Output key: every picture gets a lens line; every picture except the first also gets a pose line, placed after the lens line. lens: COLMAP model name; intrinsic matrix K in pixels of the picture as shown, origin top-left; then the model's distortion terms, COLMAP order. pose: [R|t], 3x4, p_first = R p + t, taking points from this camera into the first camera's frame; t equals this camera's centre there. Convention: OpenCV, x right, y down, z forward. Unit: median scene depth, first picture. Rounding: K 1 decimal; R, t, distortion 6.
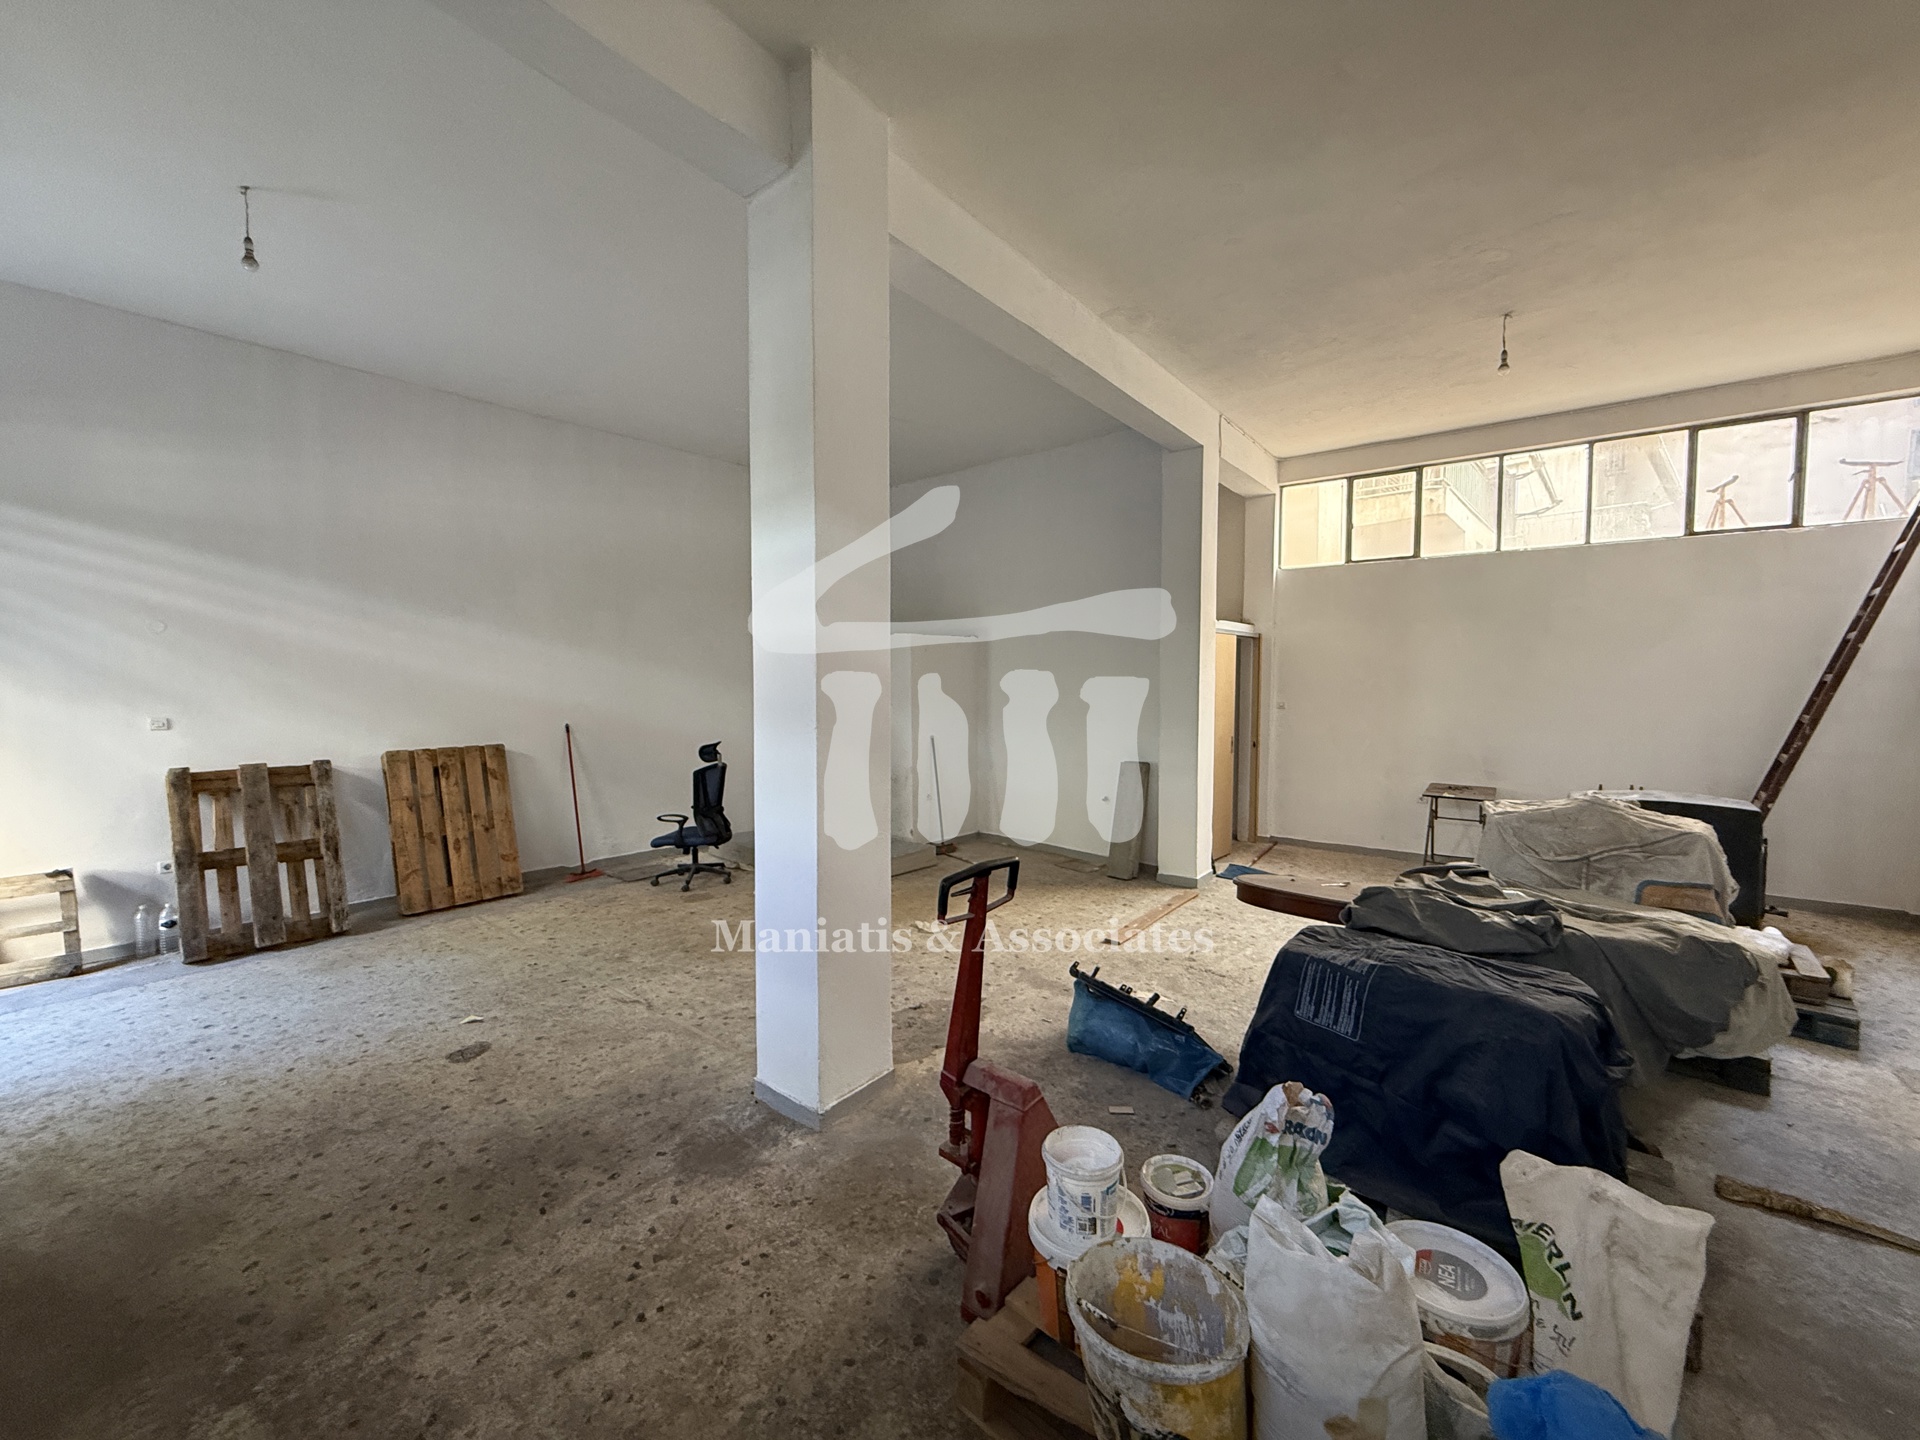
lens RADIAL K [[760.8, 0, 955.7], [0, 760.8, 720.4], [0, 0, 1]] dist [-0.000117, 0.000076]
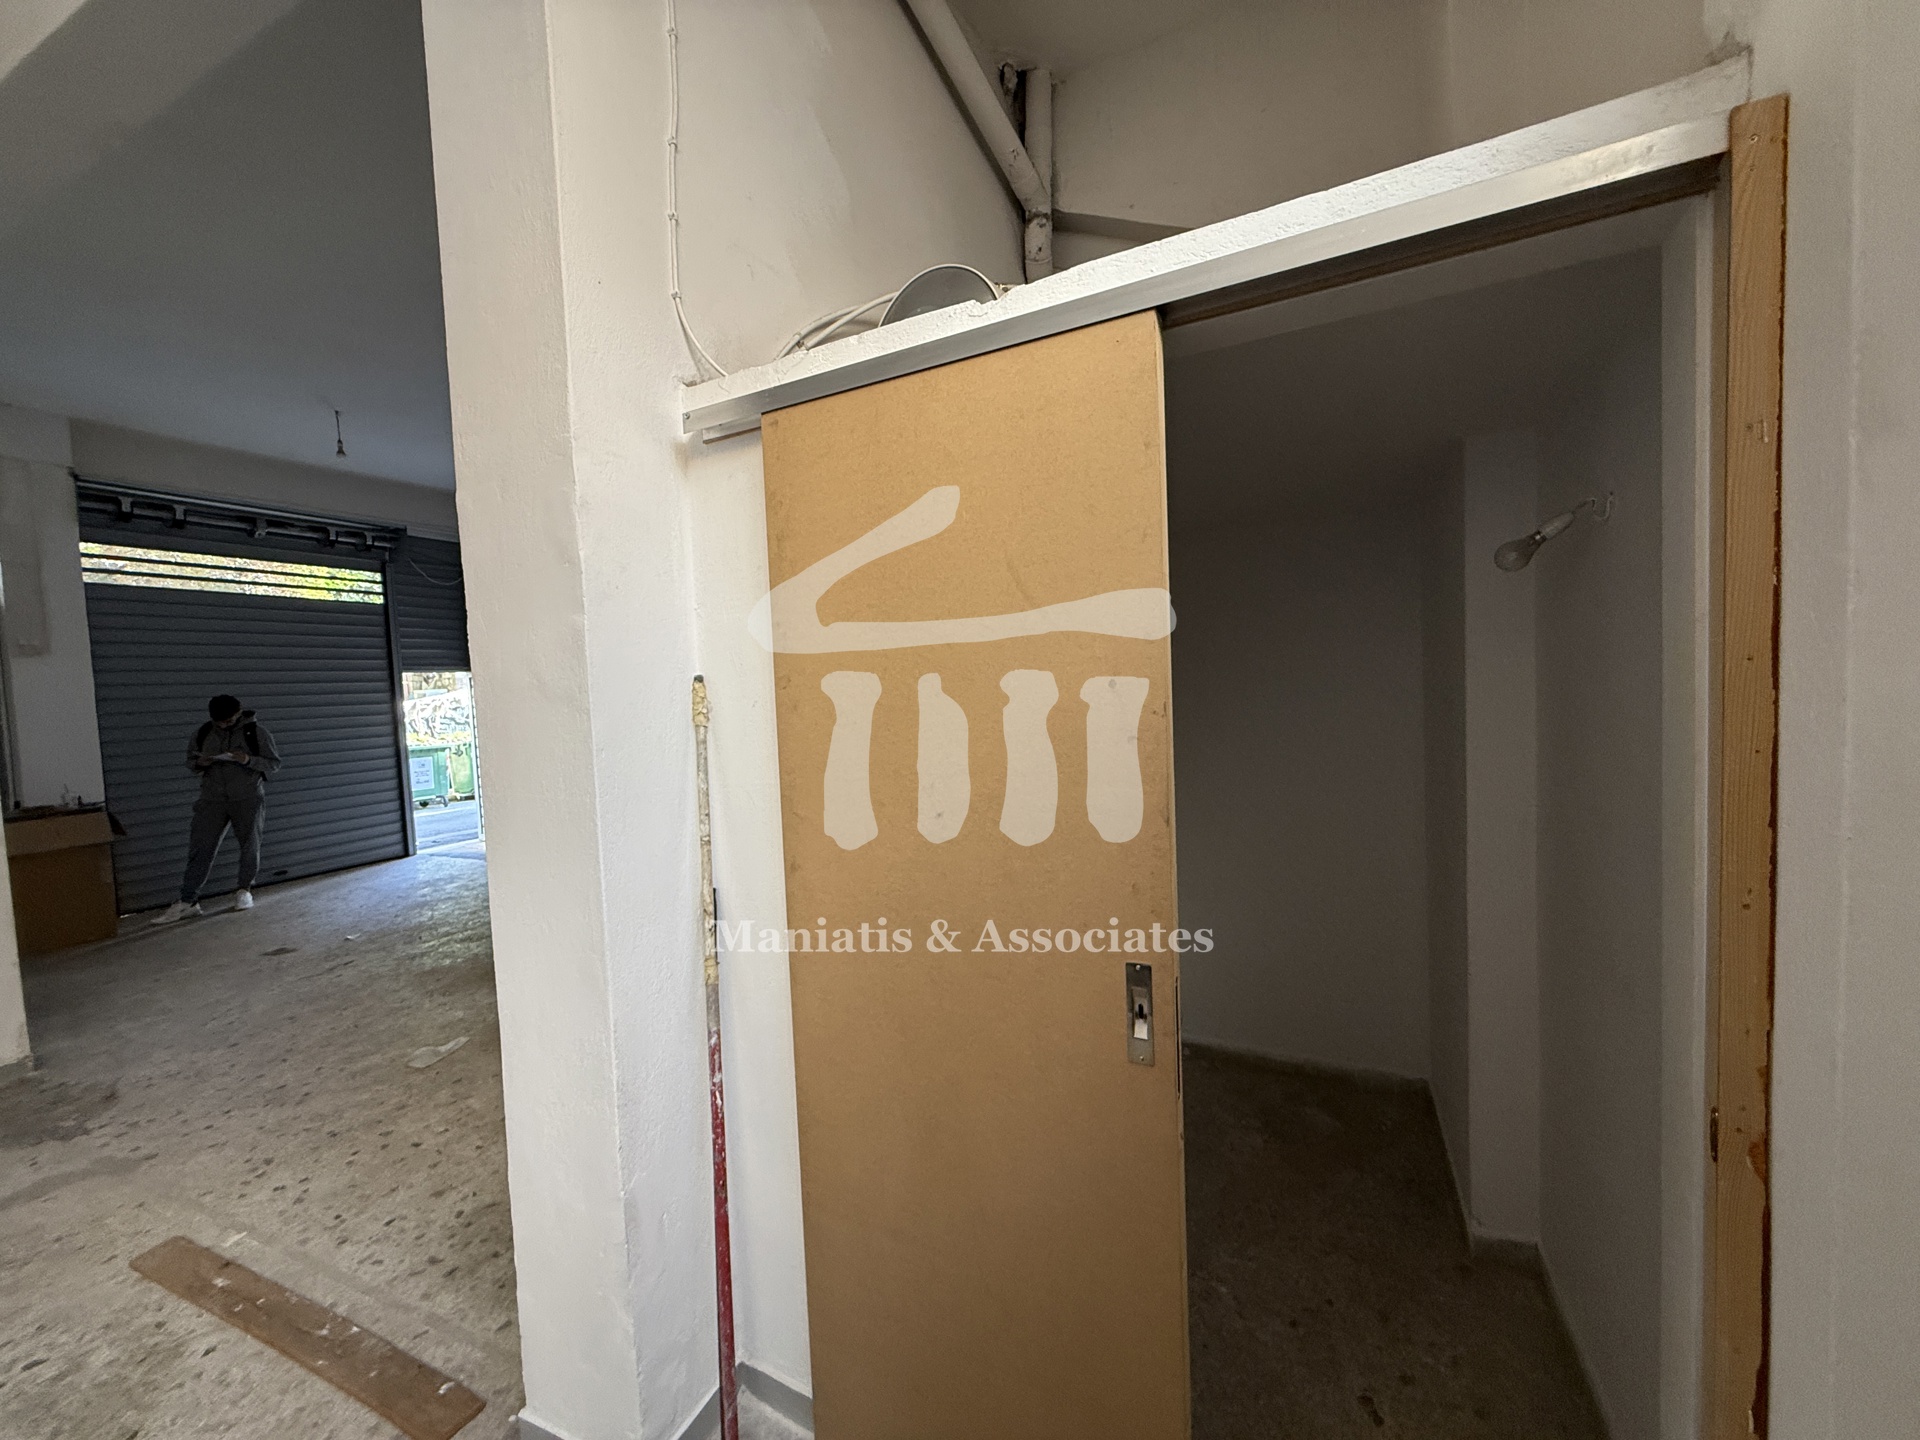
lens RADIAL K [[760.8, 0, 951.7], [0, 760.8, 719.1], [0, 0, 1]] dist [-0.000117, 0.000076]
pose [[0.221594, 0.036365, -0.974461, 0.871936], [-0.005899, 0.999336, 0.035952, -0.060564], [0.975121, -0.002218, 0.221661, 1.588077]]
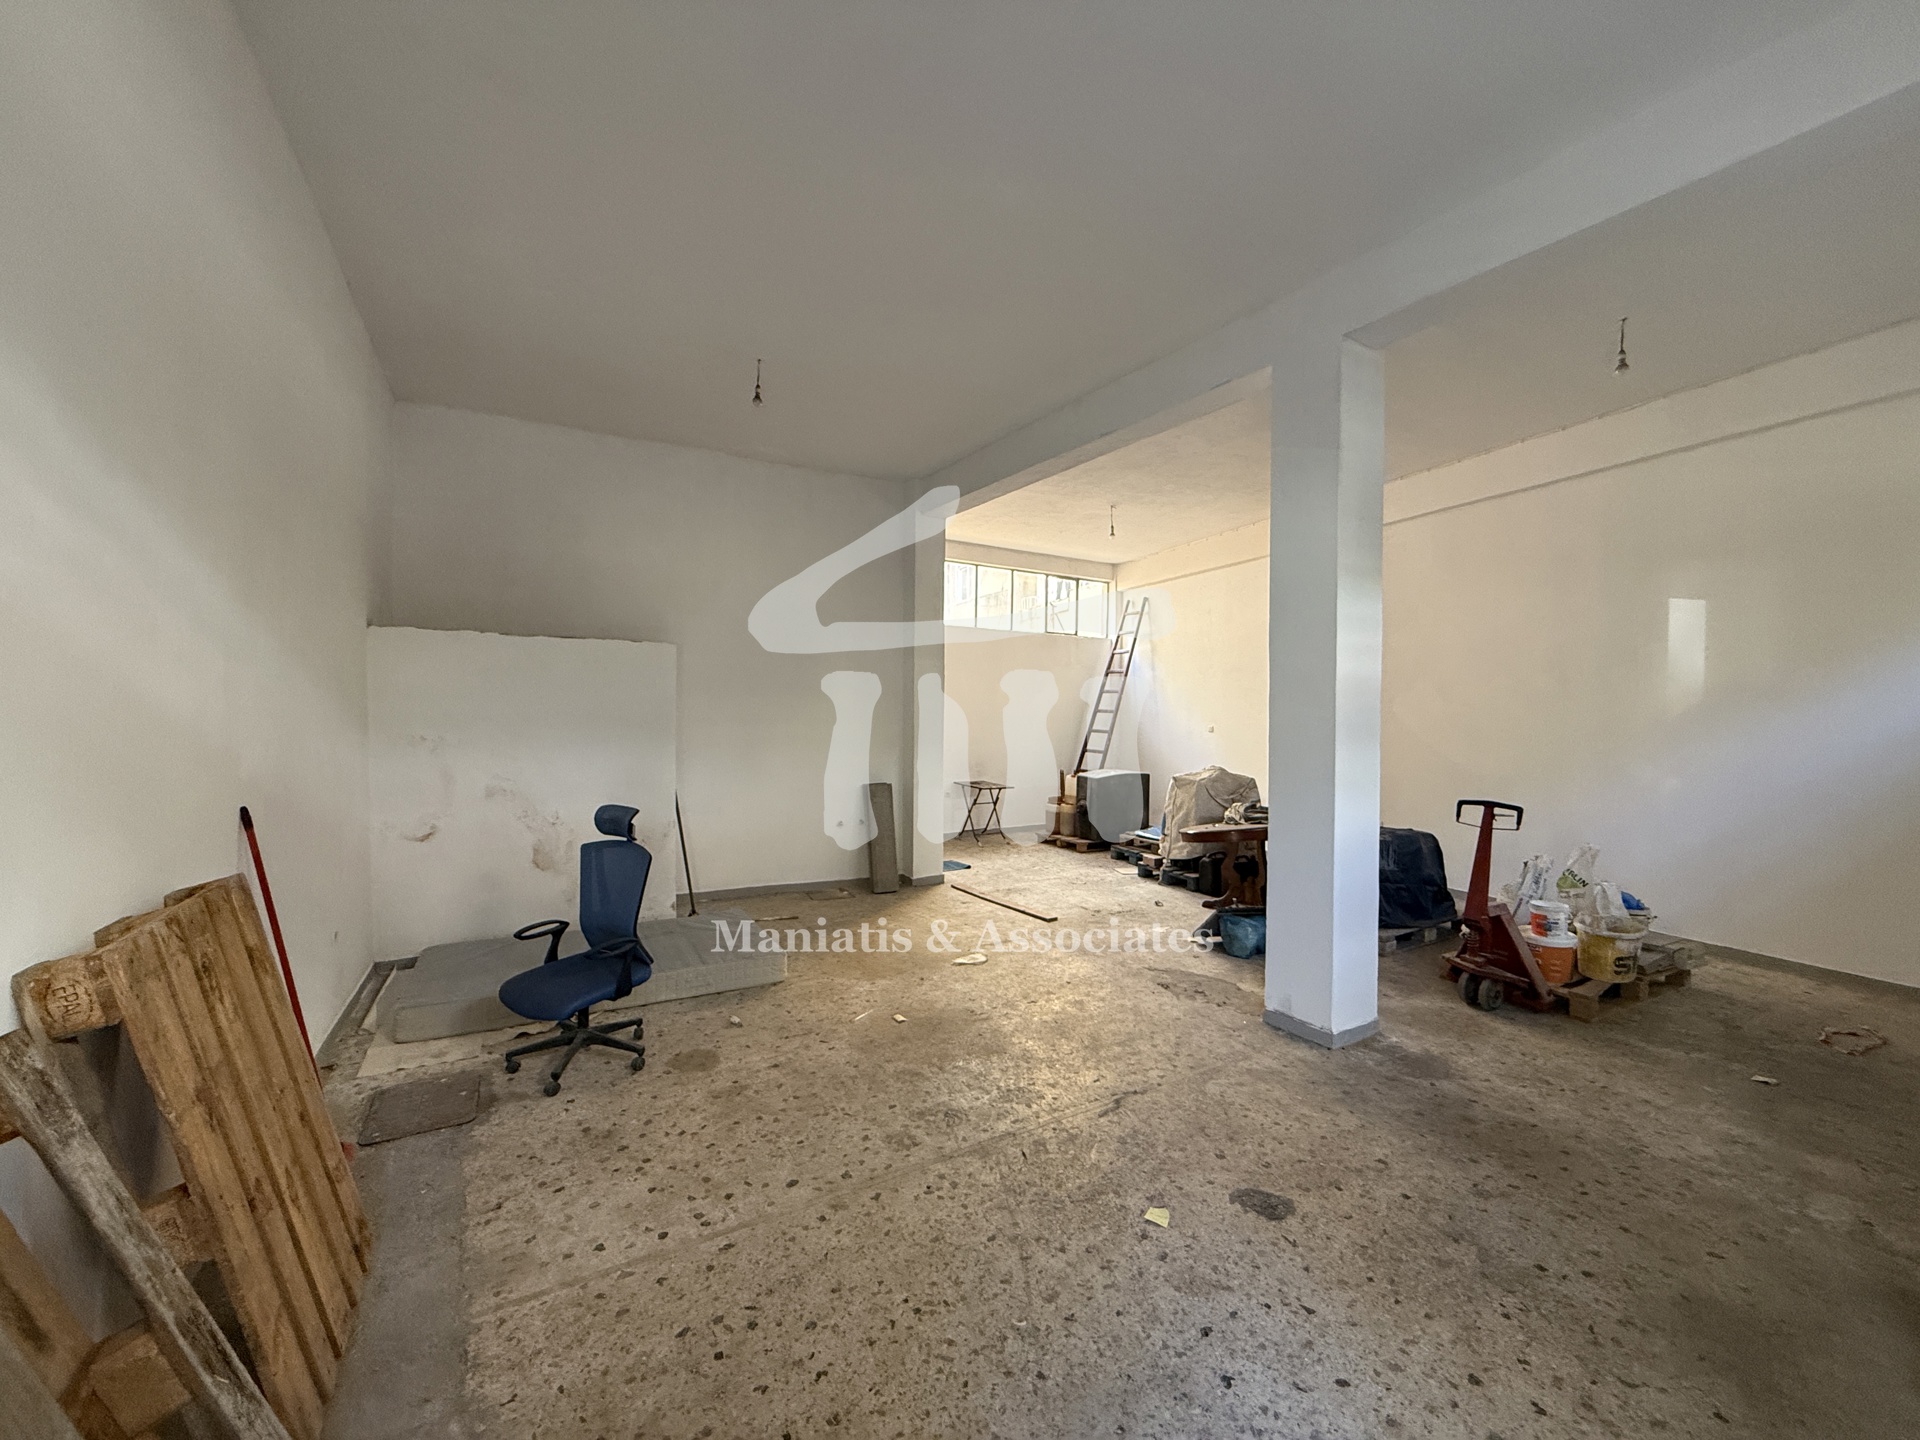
lens RADIAL K [[760.8, 0, 954.7], [0, 760.8, 719.8], [0, 0, 1]] dist [-0.000117, 0.000076]
pose [[0.340289, -0.004385, 0.940311, -1.176250], [0.040551, 0.999127, -0.010015, -0.032812], [-0.939446, 0.041539, 0.340170, 0.826541]]
